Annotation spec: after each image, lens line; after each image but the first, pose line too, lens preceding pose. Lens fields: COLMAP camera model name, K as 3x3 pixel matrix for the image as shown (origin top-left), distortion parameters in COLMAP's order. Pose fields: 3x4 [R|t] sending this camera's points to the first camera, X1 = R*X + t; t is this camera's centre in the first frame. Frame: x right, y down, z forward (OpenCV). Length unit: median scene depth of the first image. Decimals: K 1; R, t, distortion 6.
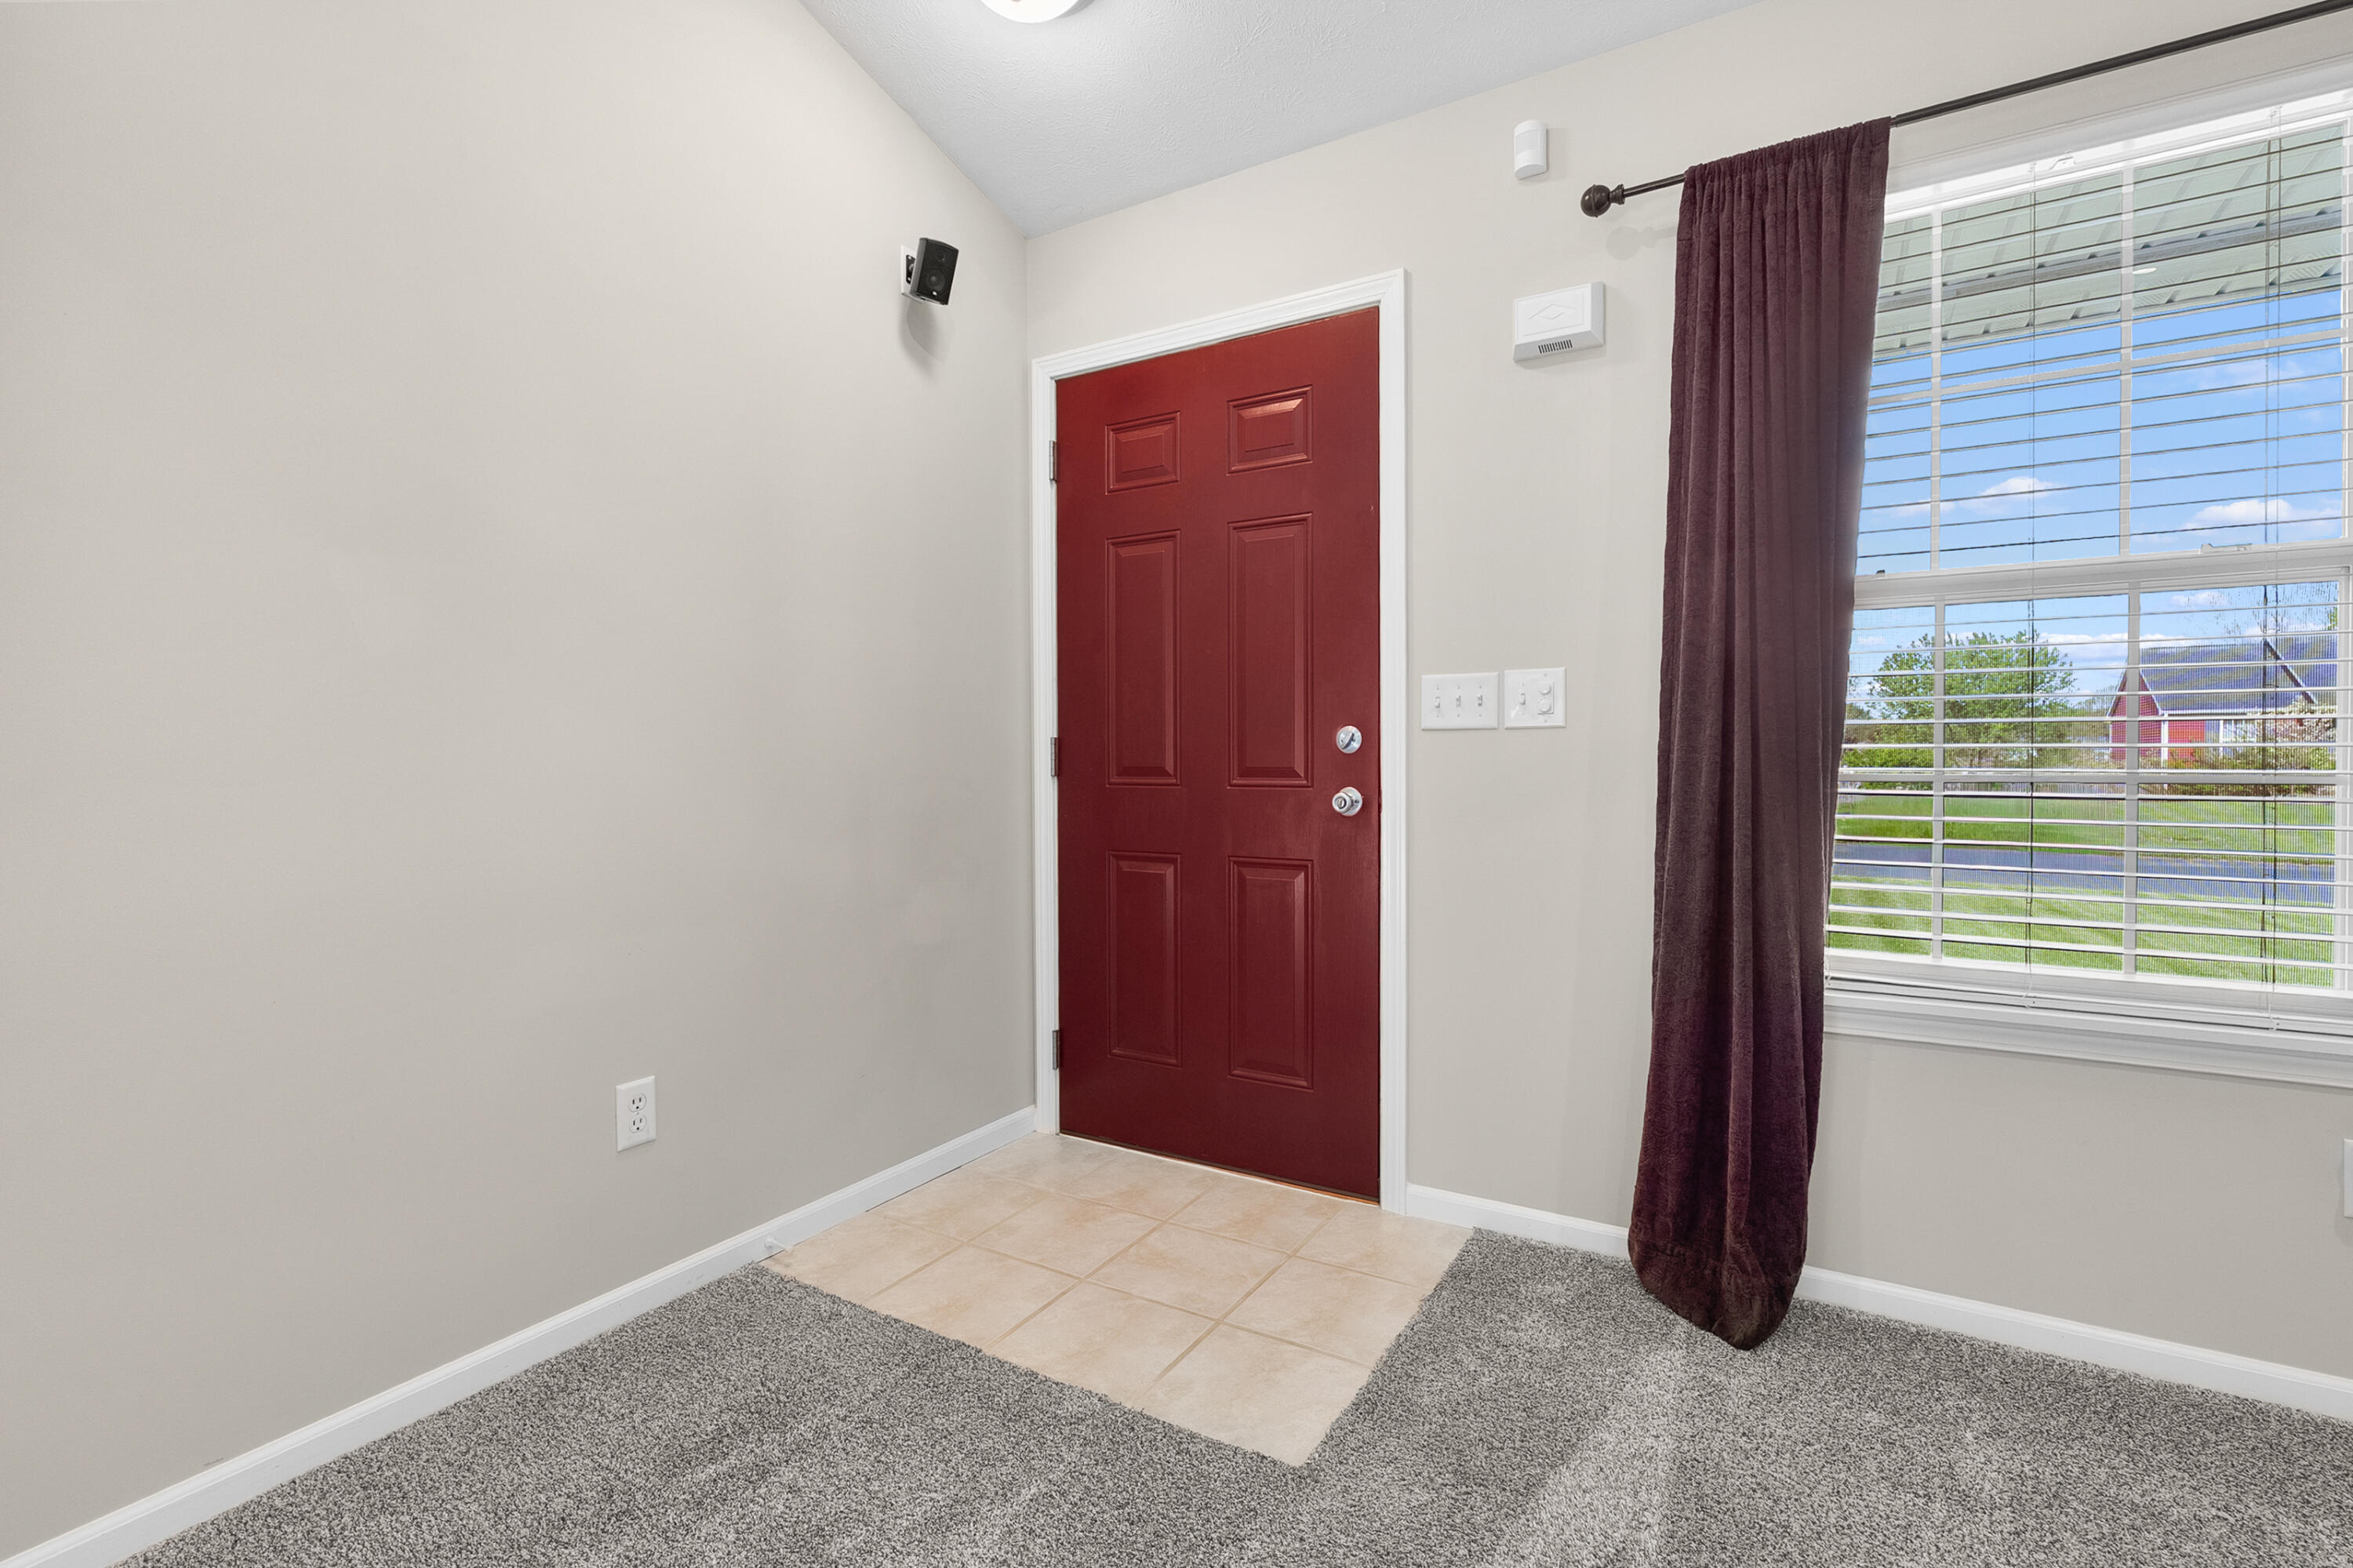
lens RADIAL K [[1071.5, 0, 1171.8], [0, 1071.5, 780.5], [0, 0, 1]] dist [-0.005353, 0.001686]
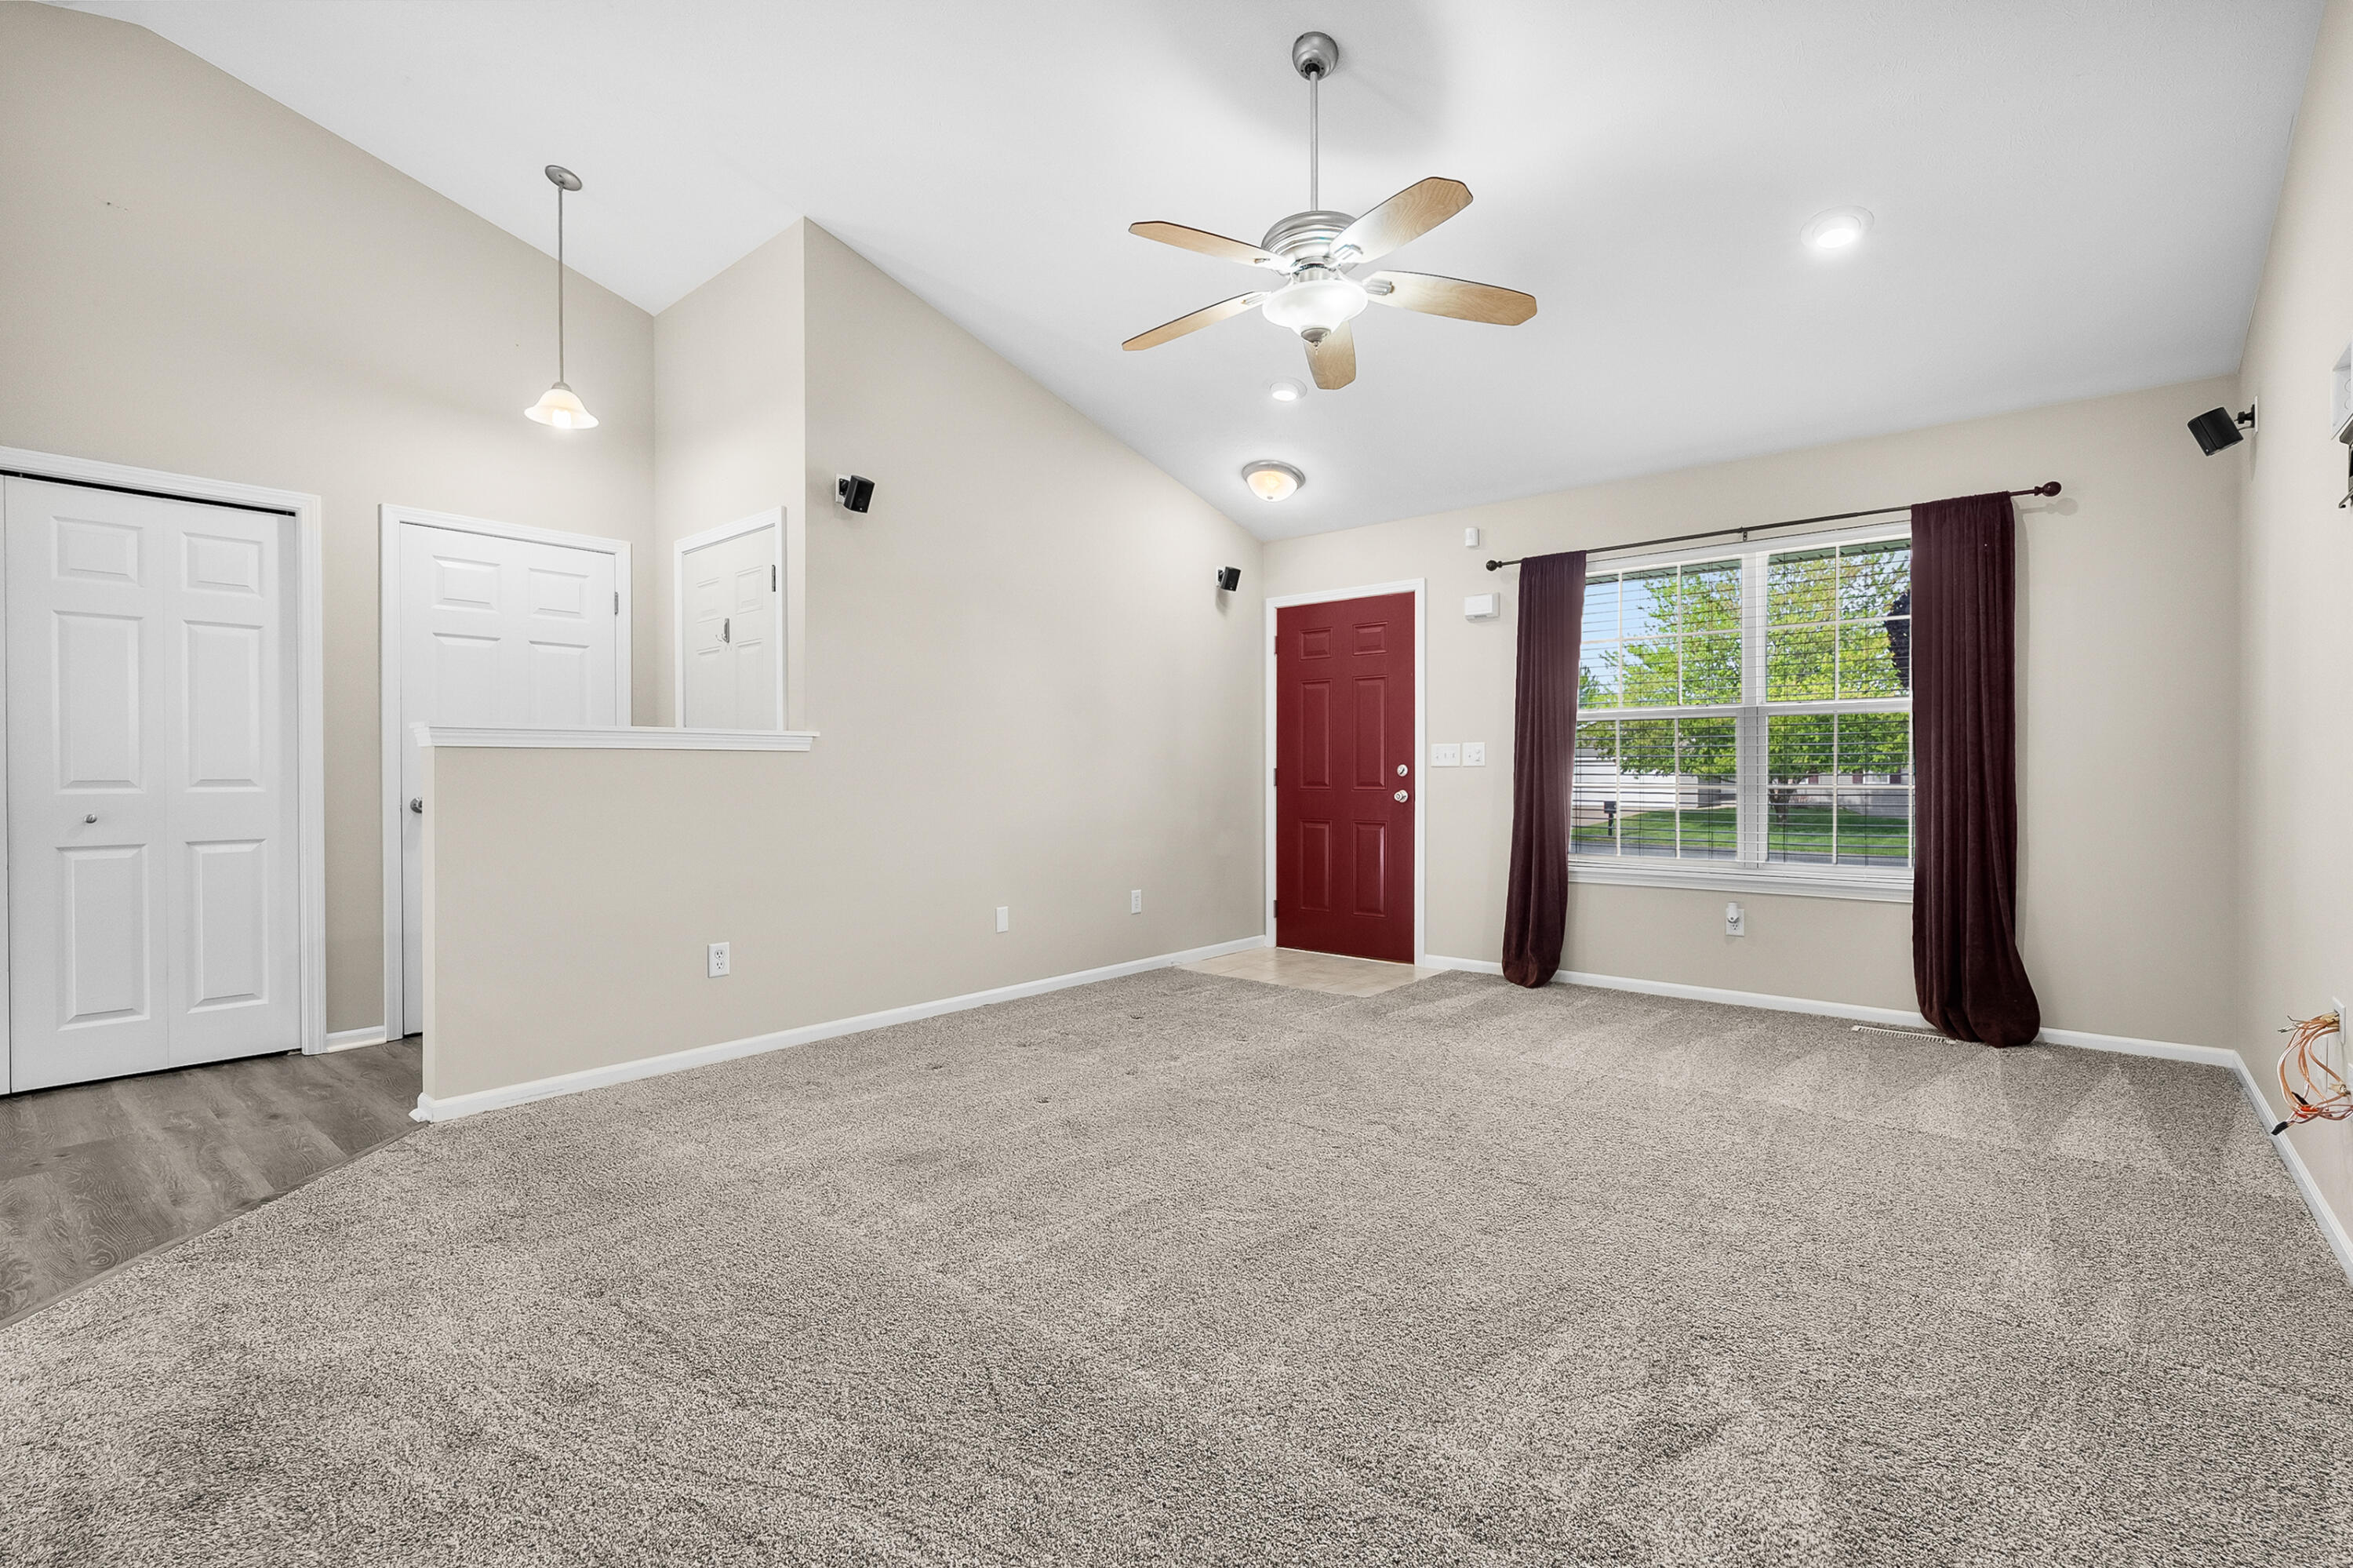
lens RADIAL K [[1071.5, 0, 1171.8], [0, 1071.5, 788.9], [0, 0, 1]] dist [-0.005353, 0.001686]
pose [[0.987067, 0.005121, -0.160225, 0.041017], [-0.005971, 0.999971, -0.004825, 0.017471], [0.160195, 0.005719, 0.987069, -1.446706]]
